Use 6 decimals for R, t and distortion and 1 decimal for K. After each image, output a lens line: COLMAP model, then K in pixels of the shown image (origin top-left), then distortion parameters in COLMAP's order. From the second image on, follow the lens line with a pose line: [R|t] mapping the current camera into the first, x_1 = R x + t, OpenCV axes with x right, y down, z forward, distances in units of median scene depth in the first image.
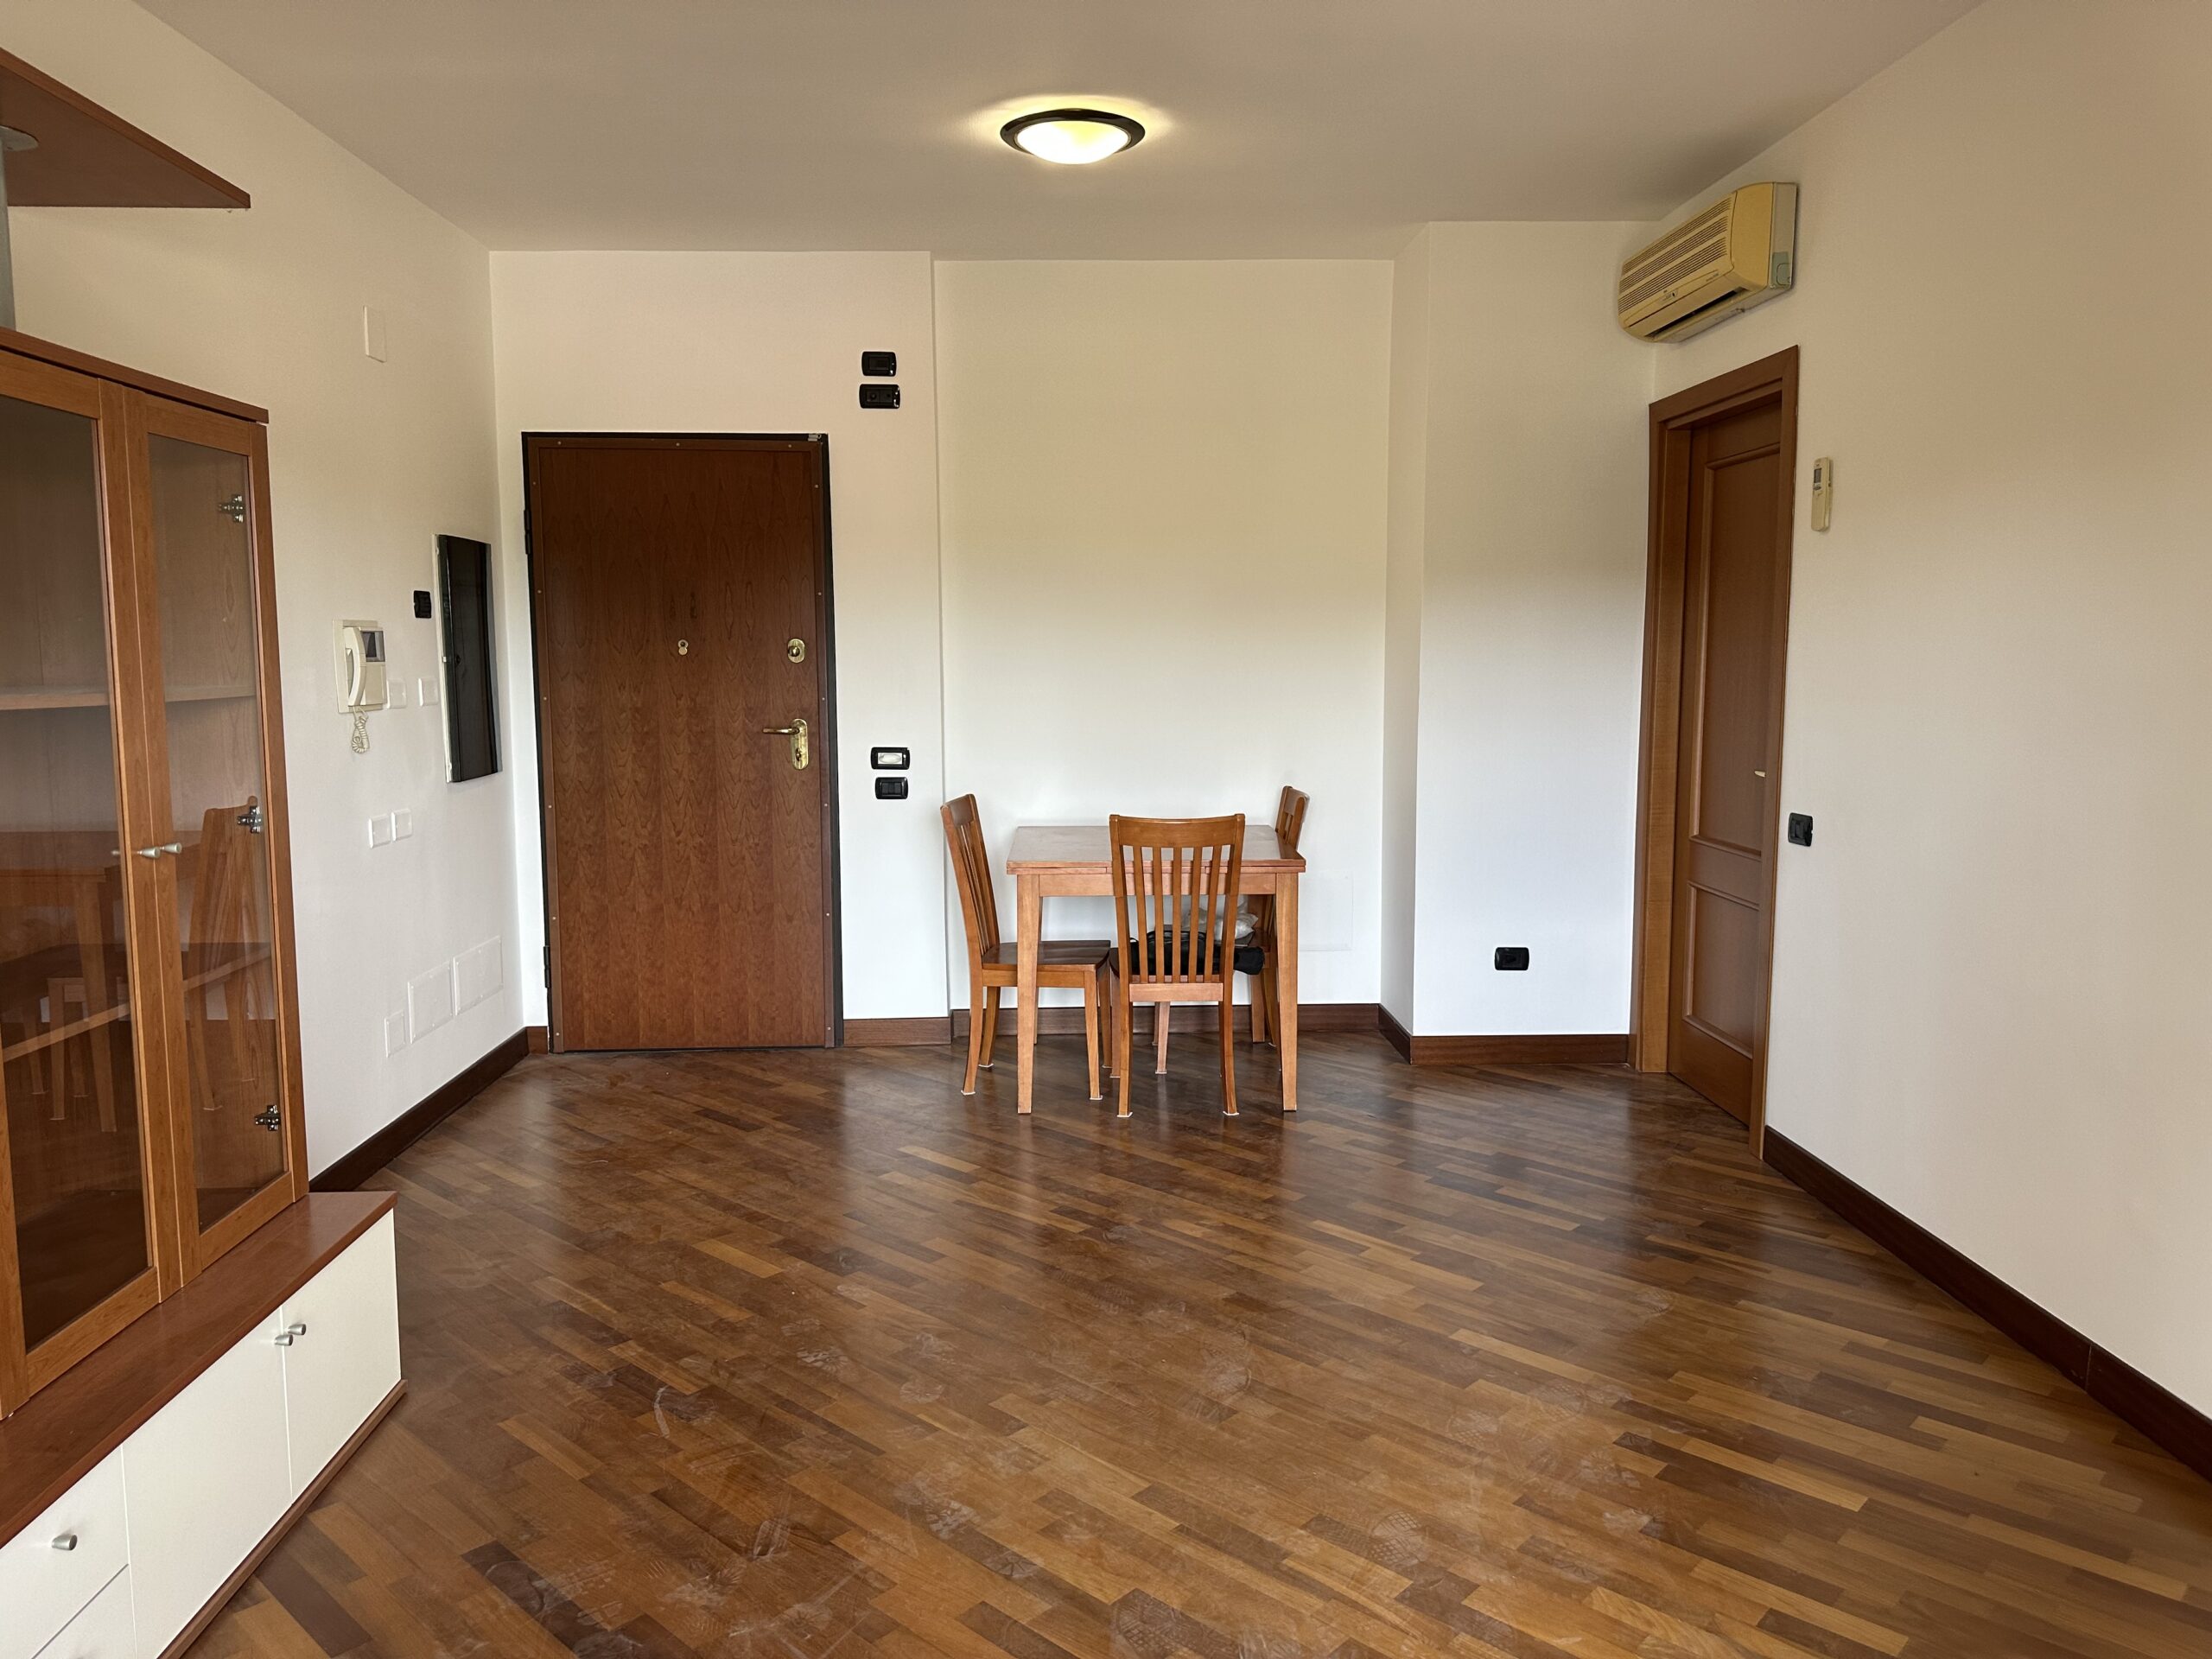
lens RADIAL K [[1565.1, 0, 1106.7], [0, 1565.1, 836.7], [0, 0, 1]] dist [0.175689, -0.267154]
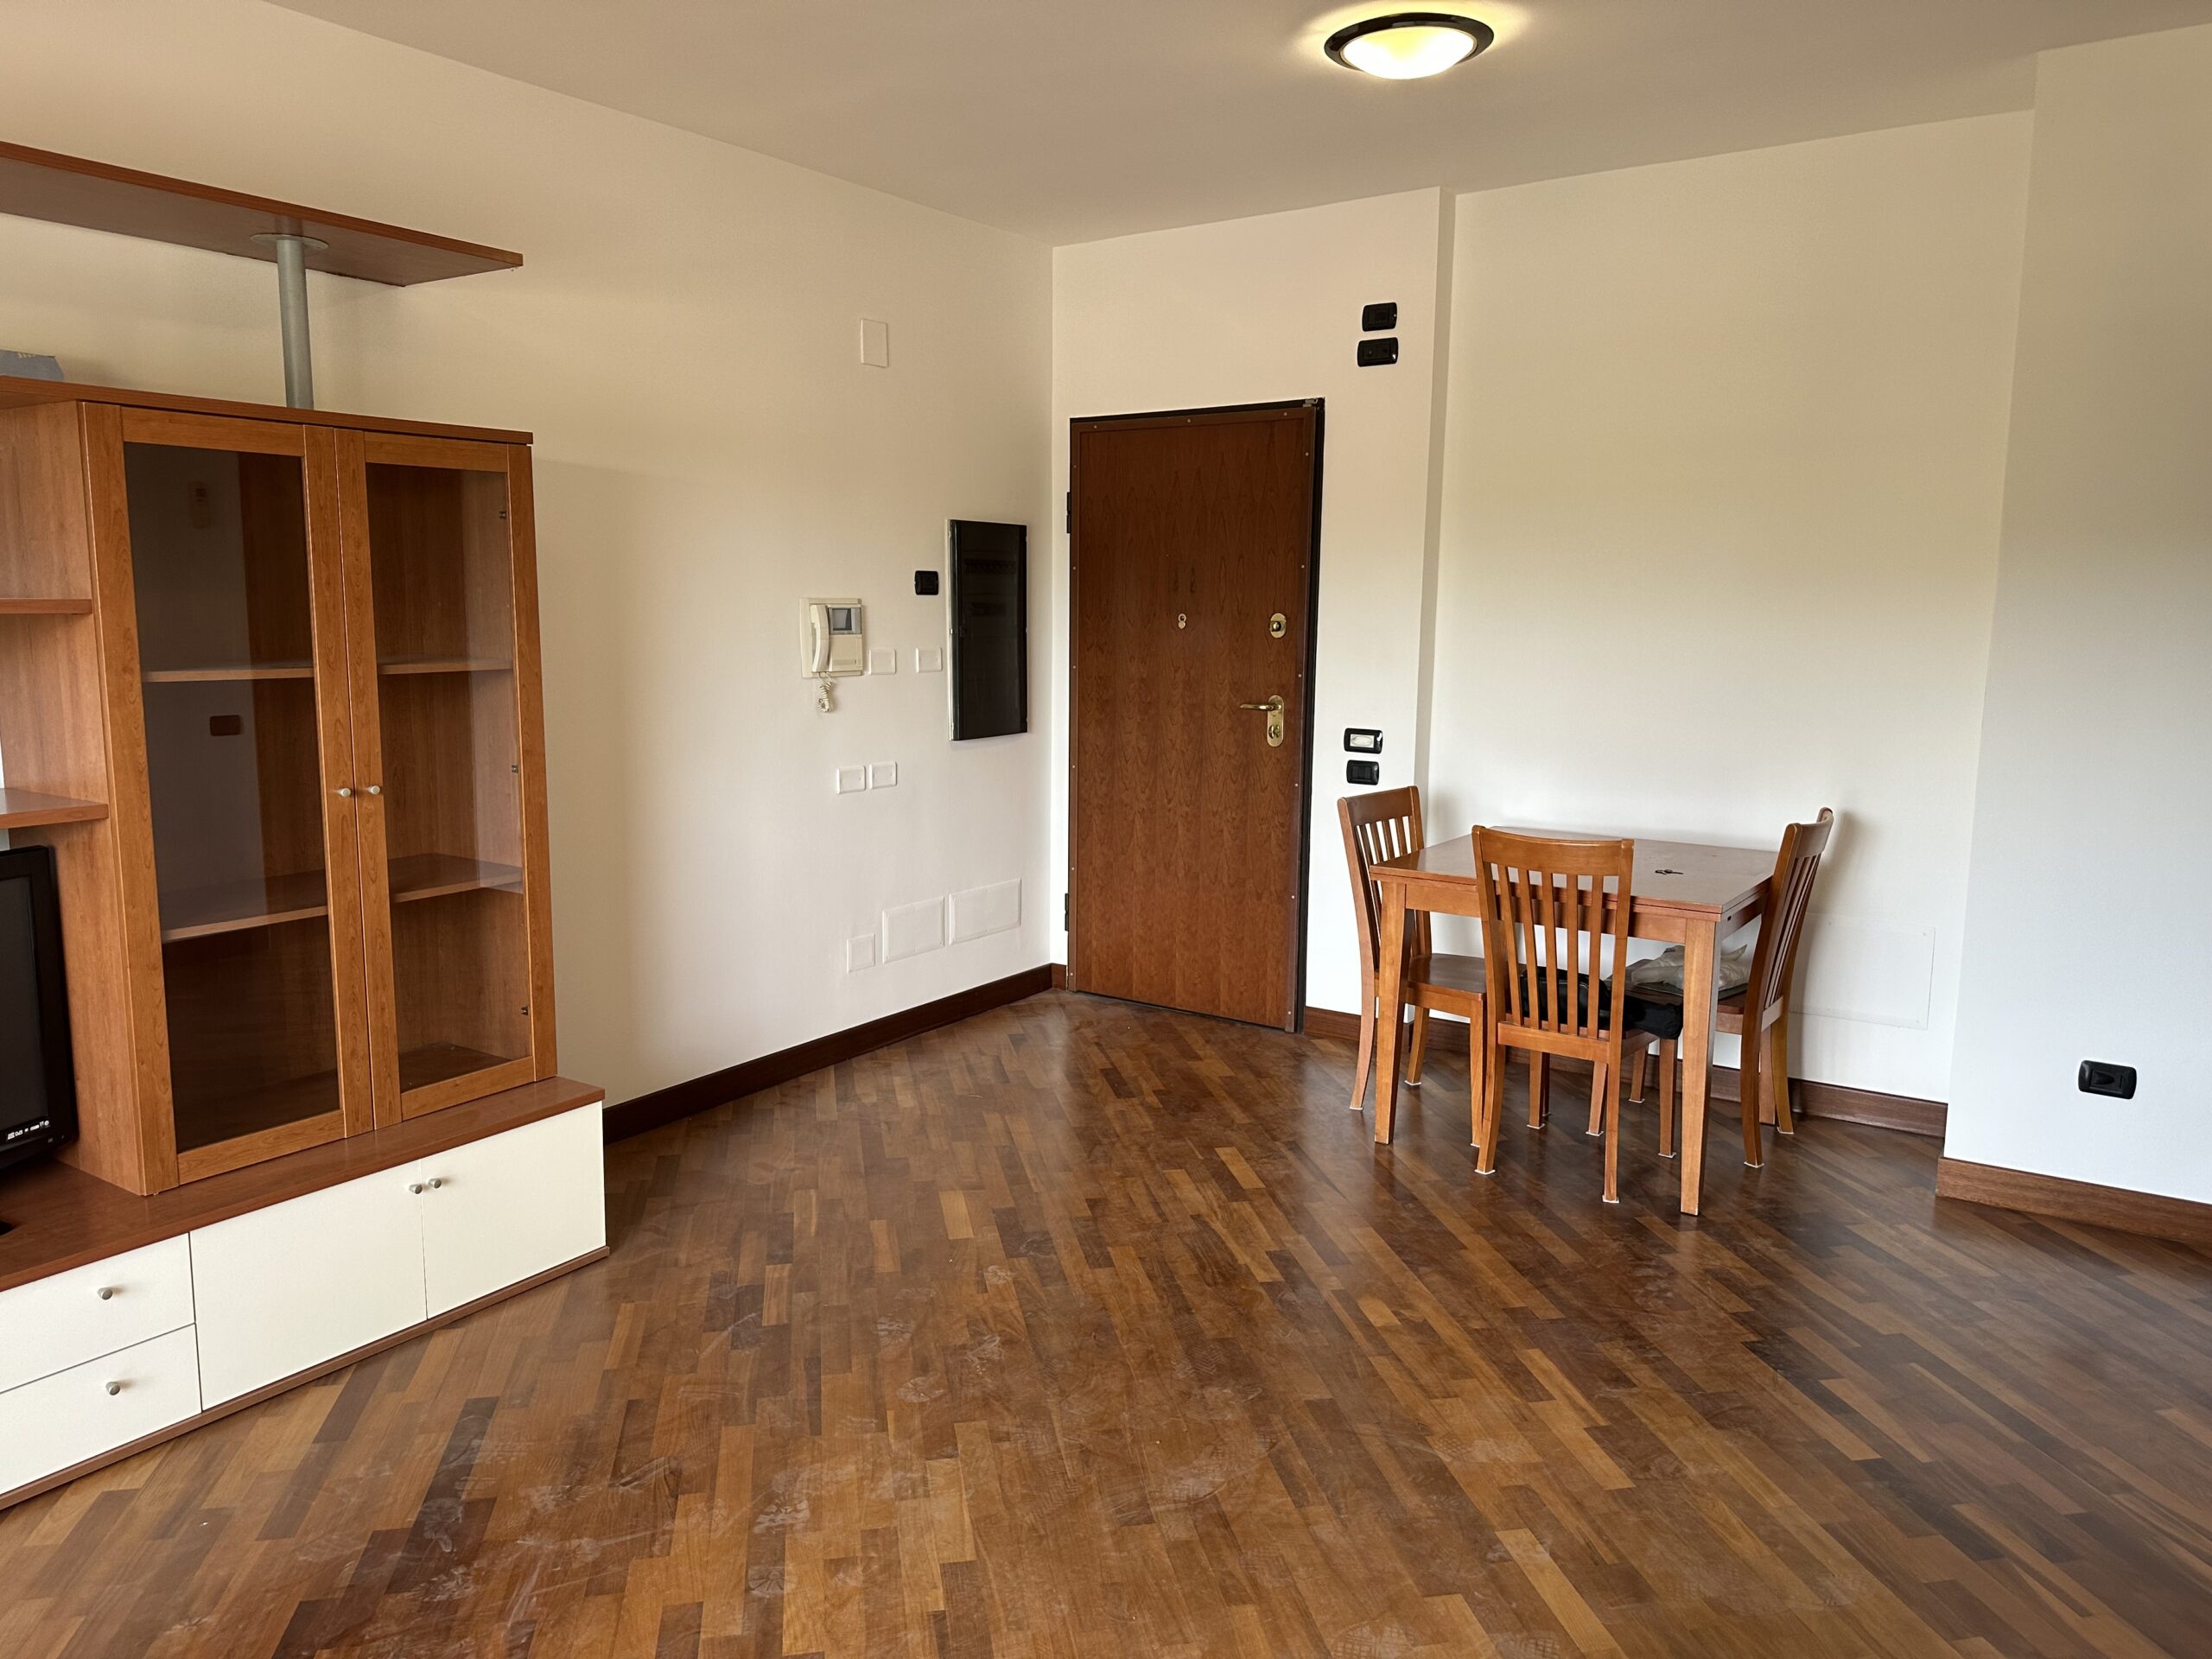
lens RADIAL K [[1565.1, 0, 1106.7], [0, 1565.1, 836.7], [0, 0, 1]] dist [0.175689, -0.267154]
pose [[0.802300, 0.101163, -0.588286, 0.308246], [-0.080681, 0.994869, 0.061048, -0.039010], [0.591443, -0.001515, 0.806345, 0.153266]]
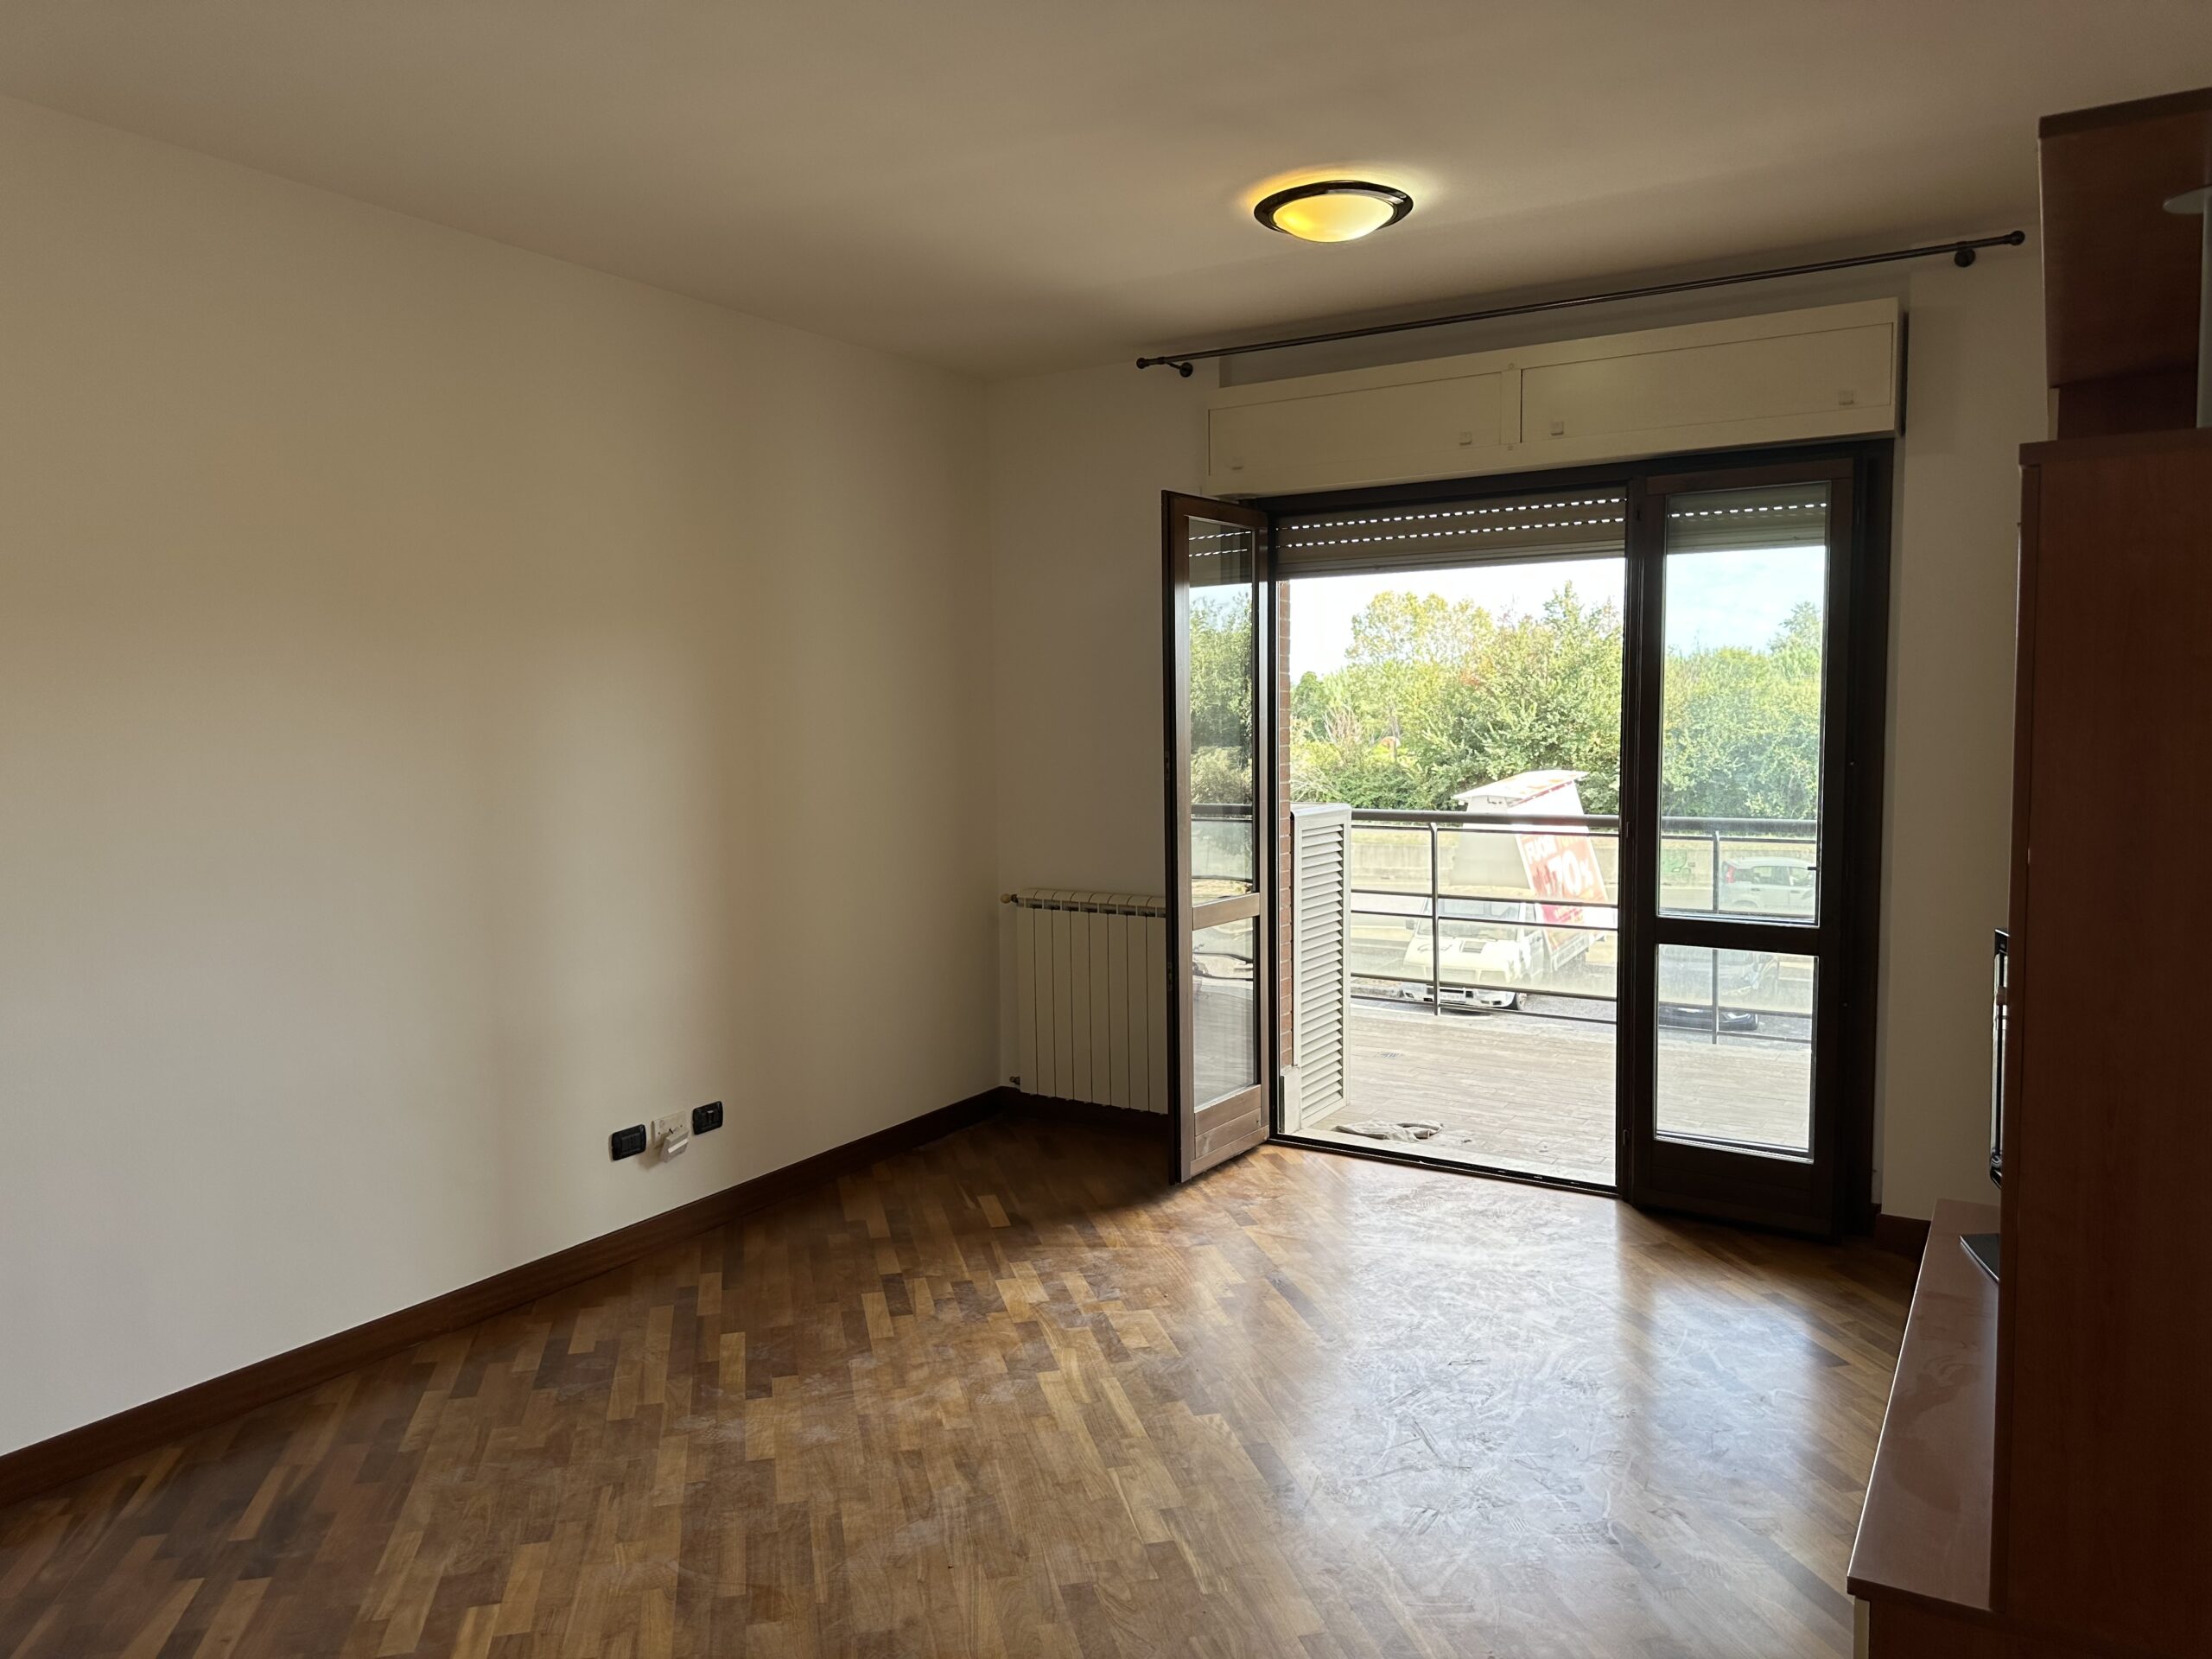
lens RADIAL K [[1577.8, 0, 1096.8], [0, 1577.8, 819.7], [0, 0, 1]] dist [0.100626, -0.095663]
pose [[-0.824108, -0.028491, 0.565716, -0.328243], [0.085186, 0.981142, 0.173507, -0.146602], [-0.559991, 0.191180, -0.806139, 0.976172]]
